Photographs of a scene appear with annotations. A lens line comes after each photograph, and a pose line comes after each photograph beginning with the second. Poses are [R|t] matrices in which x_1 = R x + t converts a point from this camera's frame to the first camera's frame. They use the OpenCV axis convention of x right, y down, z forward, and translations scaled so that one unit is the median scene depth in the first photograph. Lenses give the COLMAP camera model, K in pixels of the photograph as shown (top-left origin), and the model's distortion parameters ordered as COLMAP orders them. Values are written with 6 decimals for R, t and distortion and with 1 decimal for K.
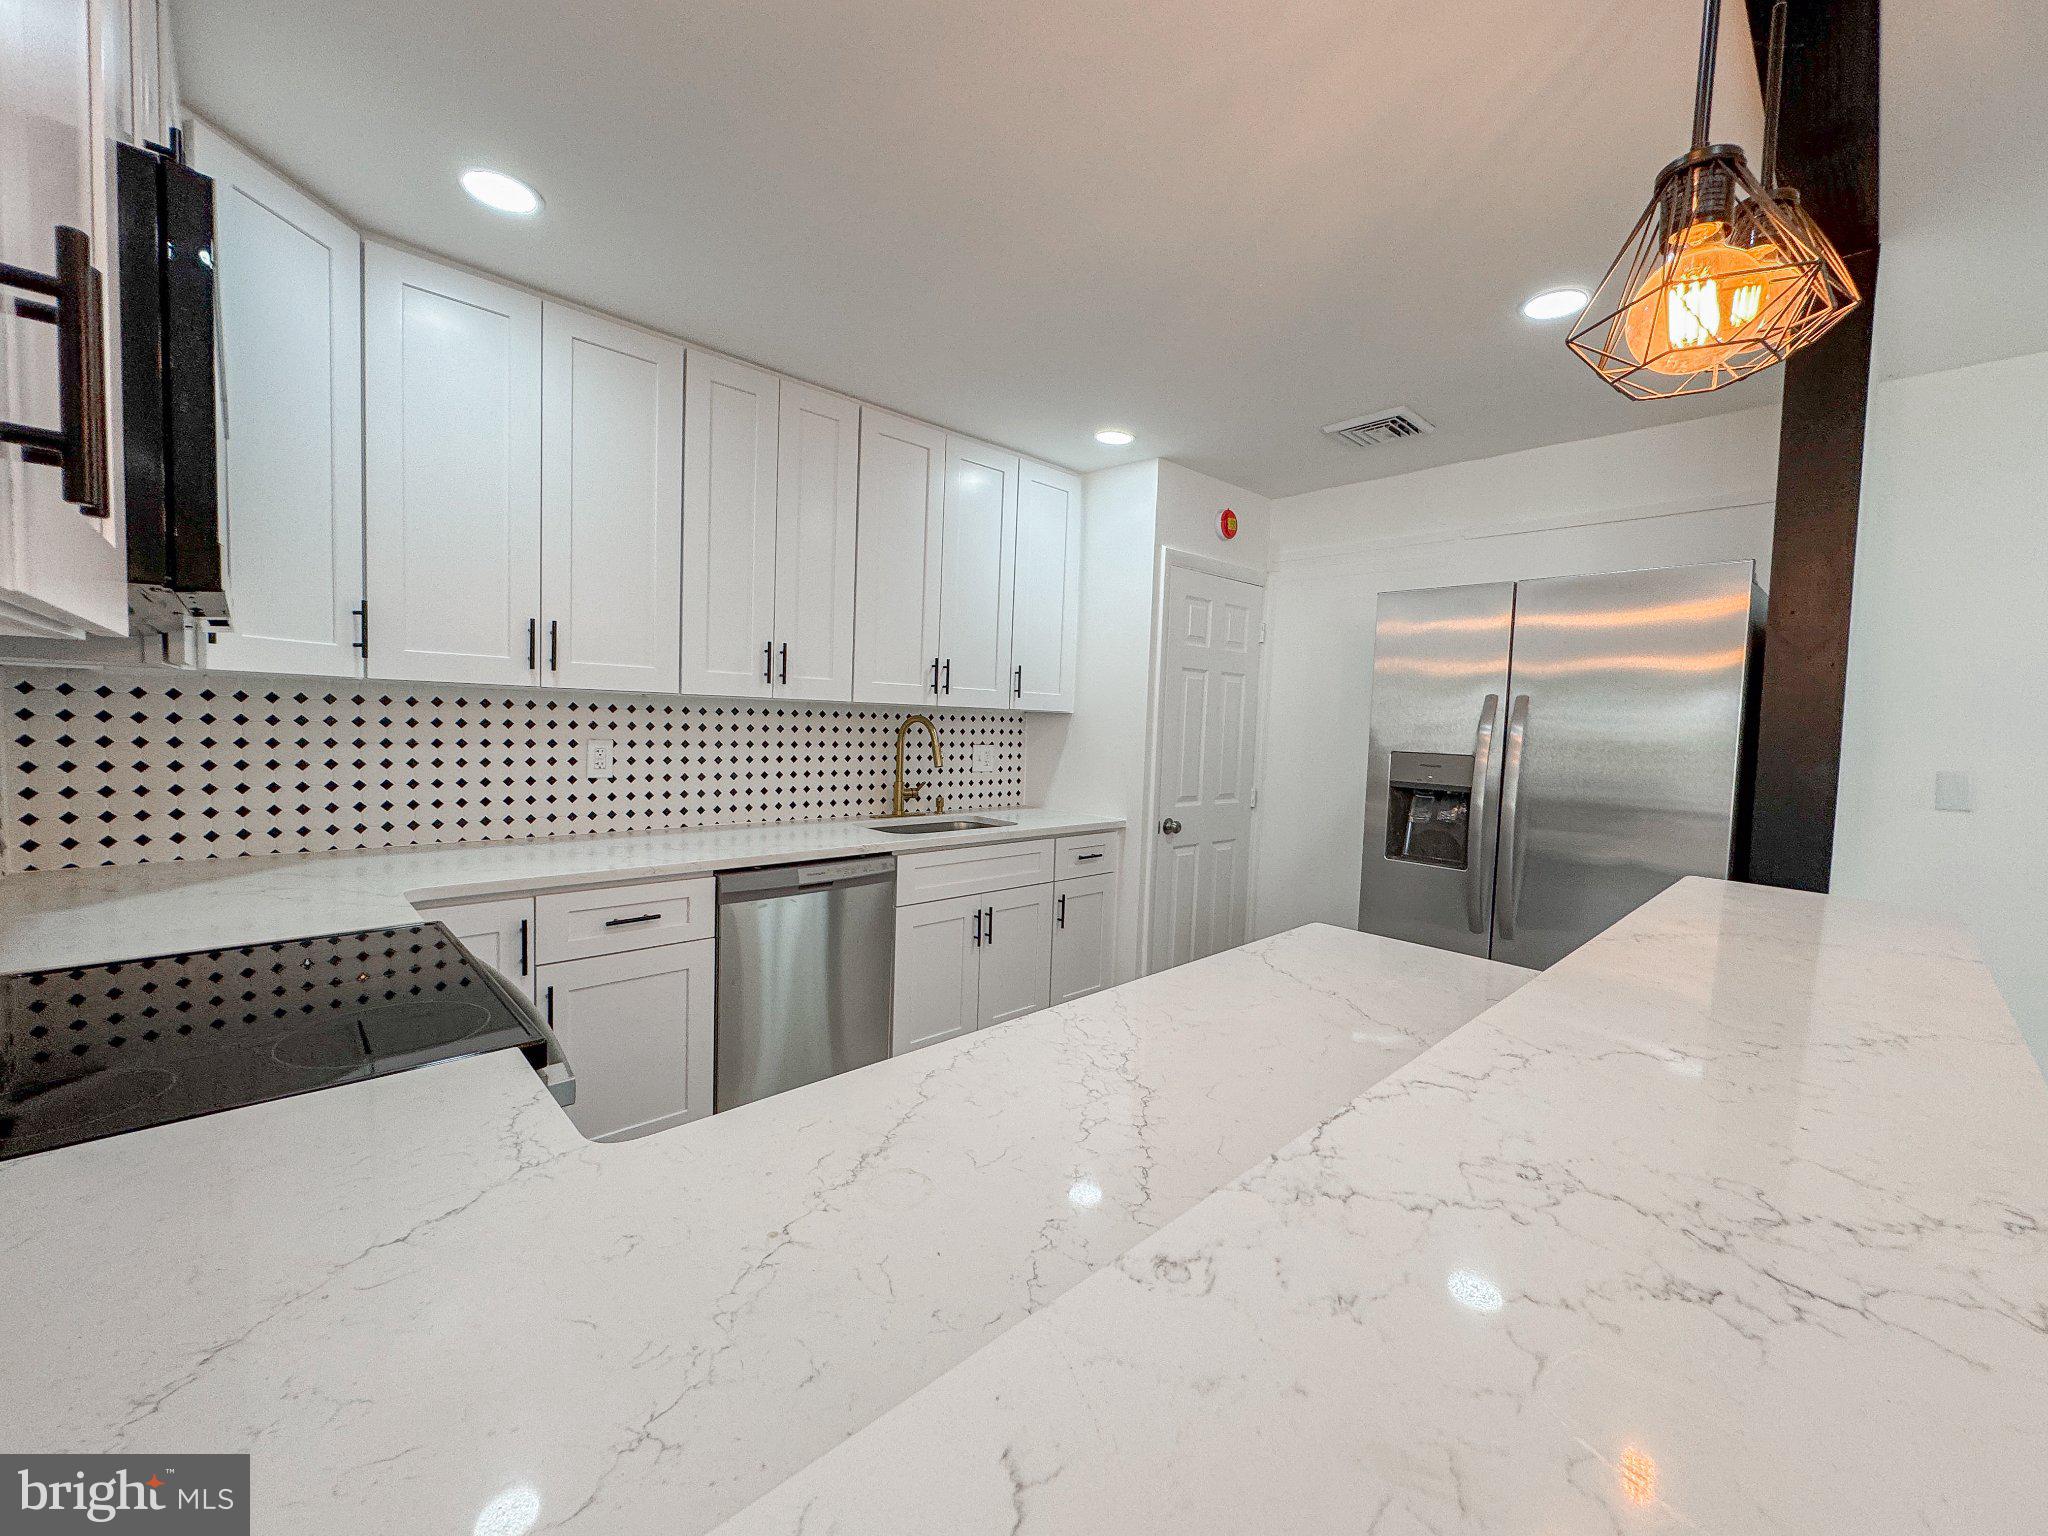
lens RADIAL K [[820.8, 0, 1024.9], [0, 820.8, 768.2], [0, 0, 1]] dist [-0.001962, -0.000386]
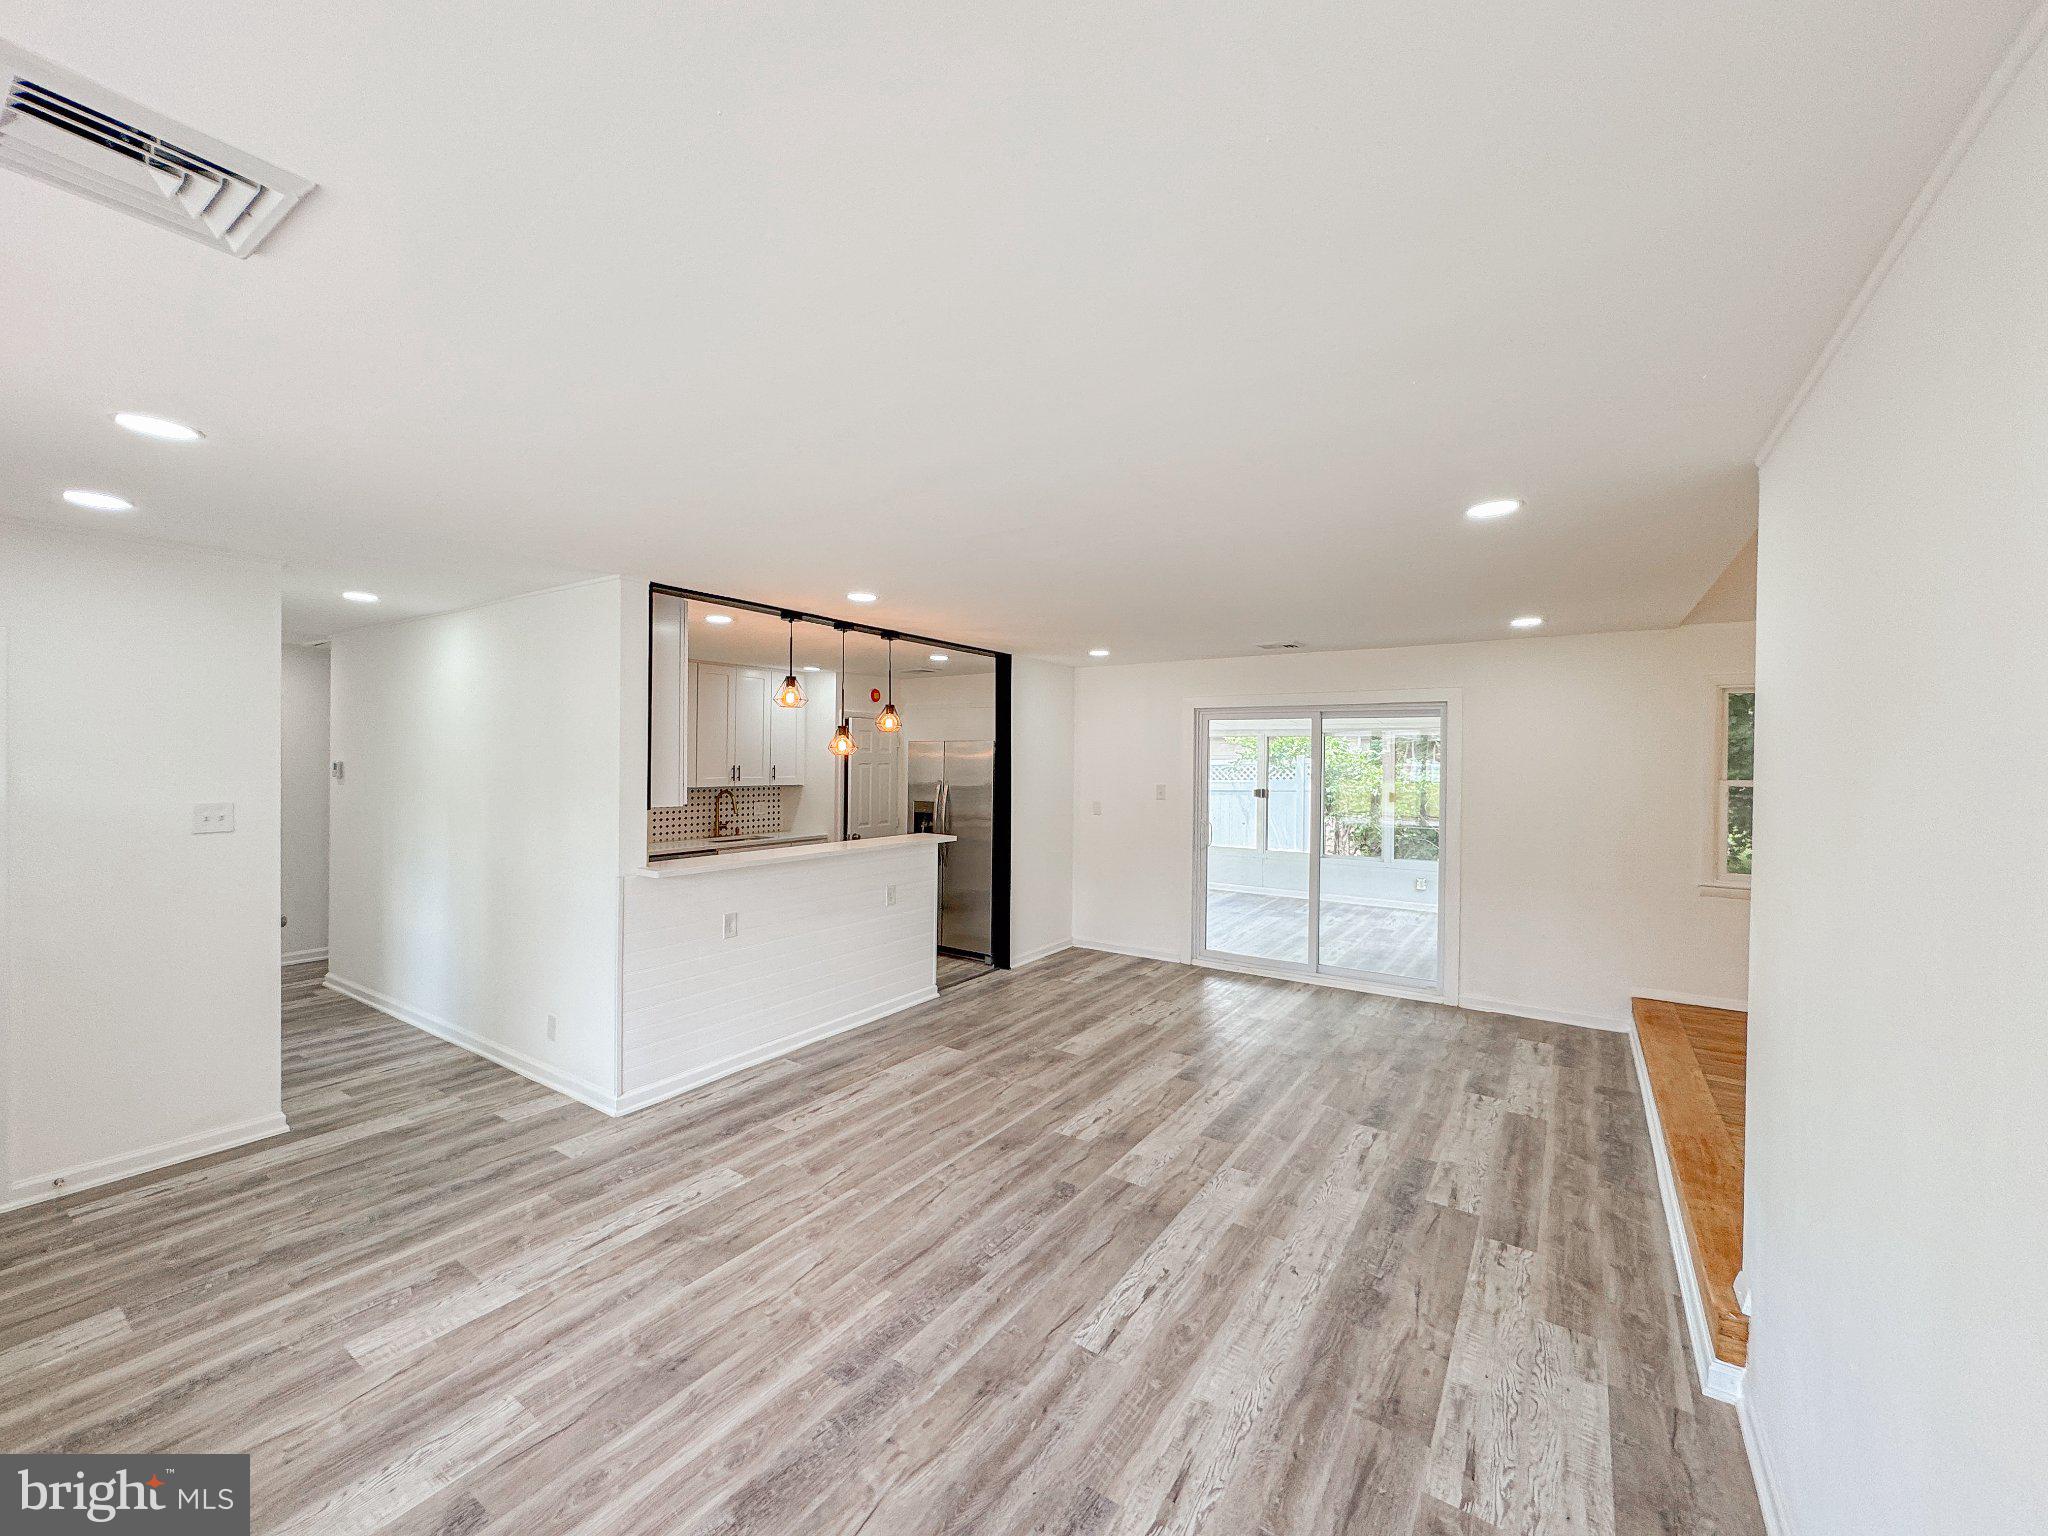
lens RADIAL K [[820.8, 0, 1026.6], [0, 820.8, 766.5], [0, 0, 1]] dist [-0.001962, -0.000386]
pose [[0.973954, -0.027309, 0.225096, 0.162276], [0.038174, 0.998299, -0.044056, -0.000488], [-0.223510, 0.051502, 0.973340, -1.325082]]
